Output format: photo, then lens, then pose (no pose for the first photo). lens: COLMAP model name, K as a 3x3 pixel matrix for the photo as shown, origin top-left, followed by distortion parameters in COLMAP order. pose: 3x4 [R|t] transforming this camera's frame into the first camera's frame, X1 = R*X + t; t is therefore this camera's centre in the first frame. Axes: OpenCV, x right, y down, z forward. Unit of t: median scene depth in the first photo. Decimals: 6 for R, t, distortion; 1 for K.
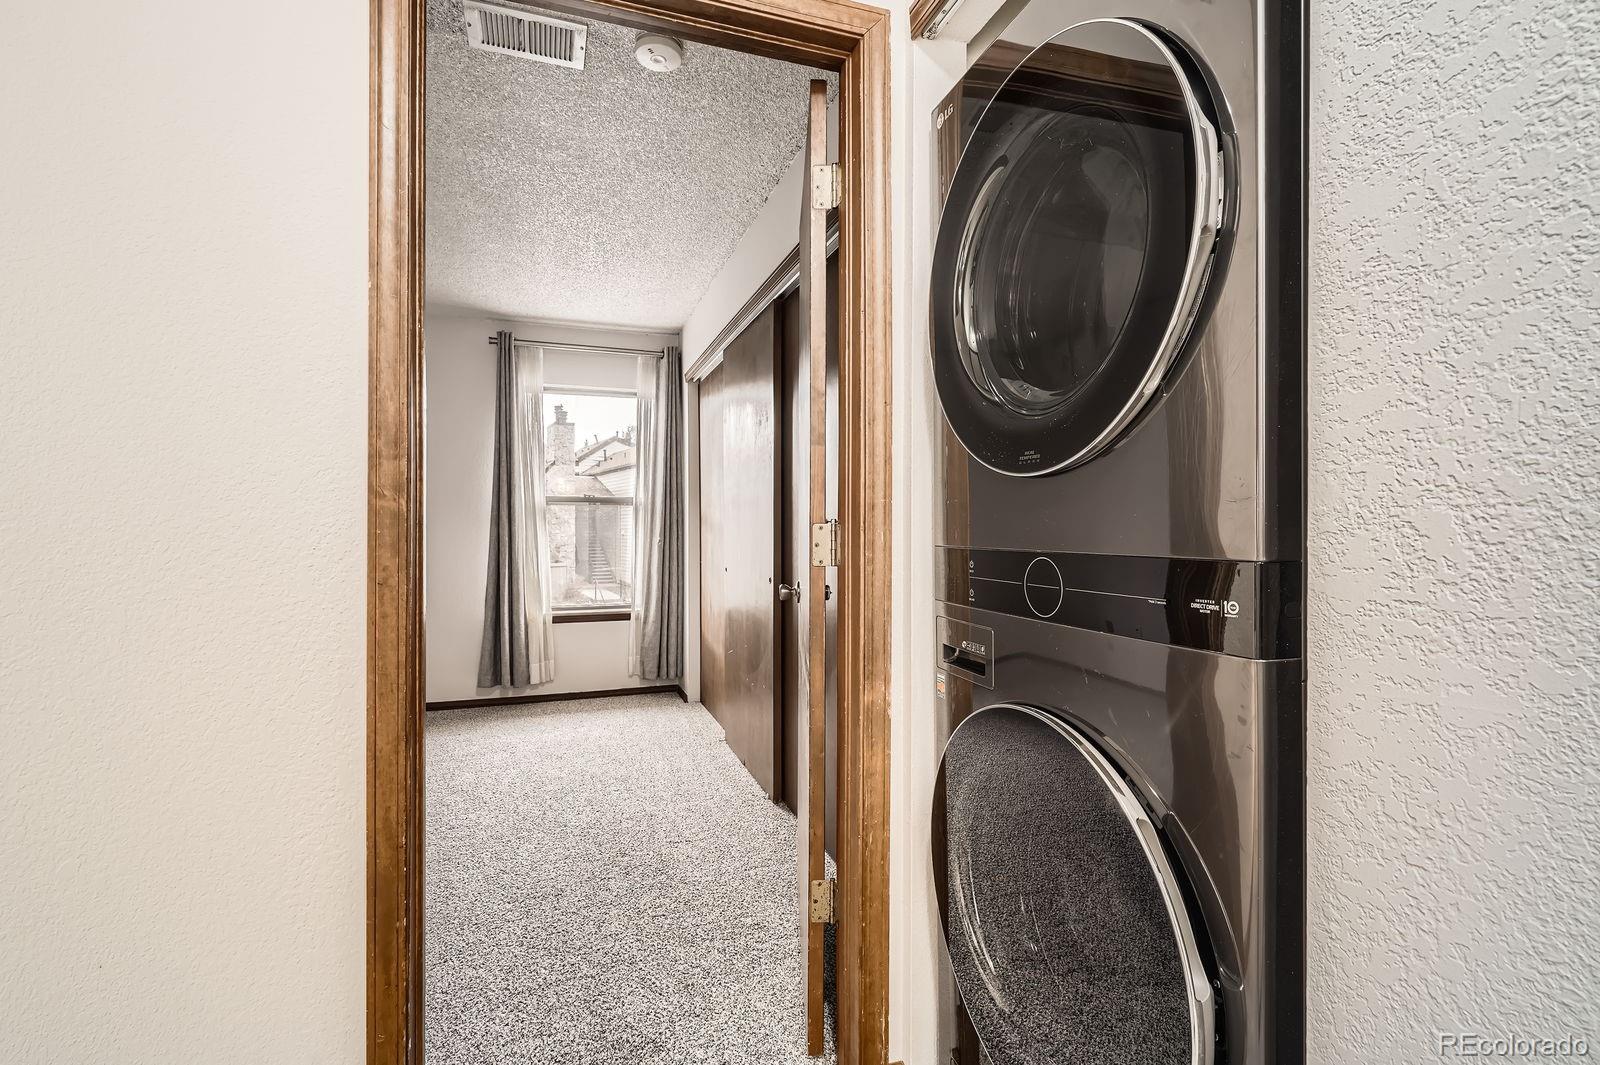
lens RADIAL K [[741.3, 0, 798.0], [0, 741.3, 531.9], [0, 0, 1]] dist [0.010133, -0.002315]
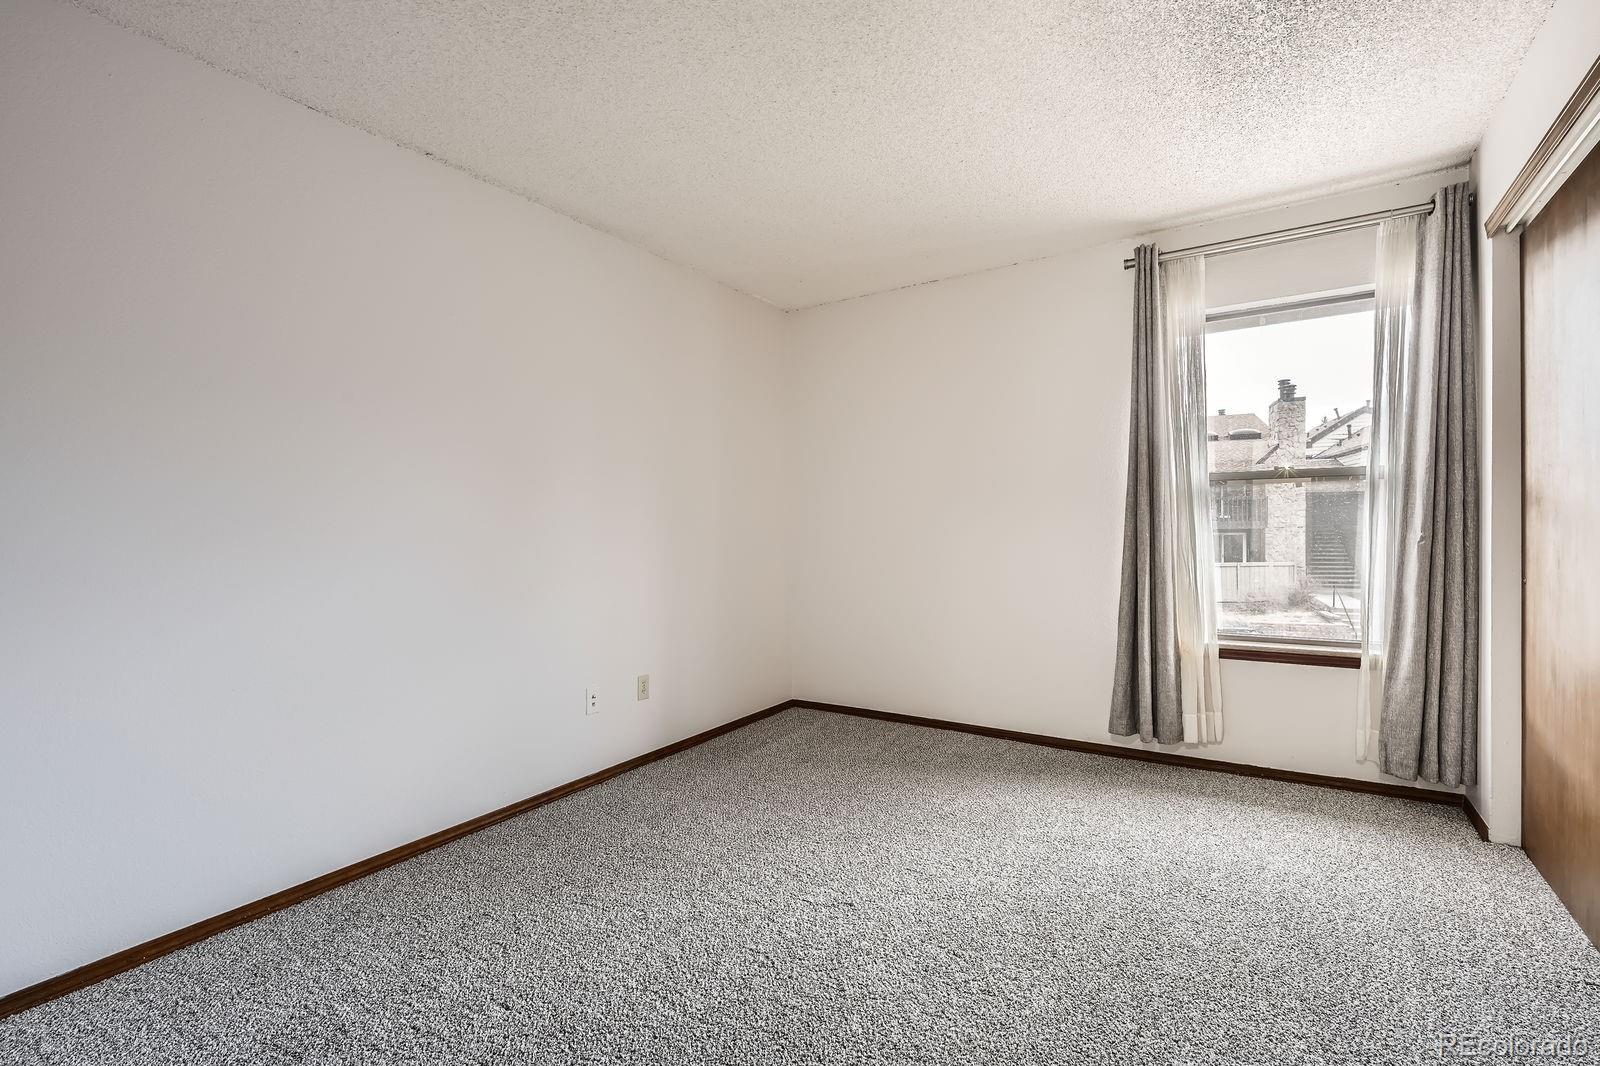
lens RADIAL K [[741.3, 0, 797.9], [0, 741.3, 541.1], [0, 0, 1]] dist [0.010133, -0.002315]
pose [[0.627542, 0.006346, -0.778556, -0.042282], [0.008444, 0.999852, 0.014956, 0.001937], [0.778537, -0.015960, 0.627396, 0.271359]]
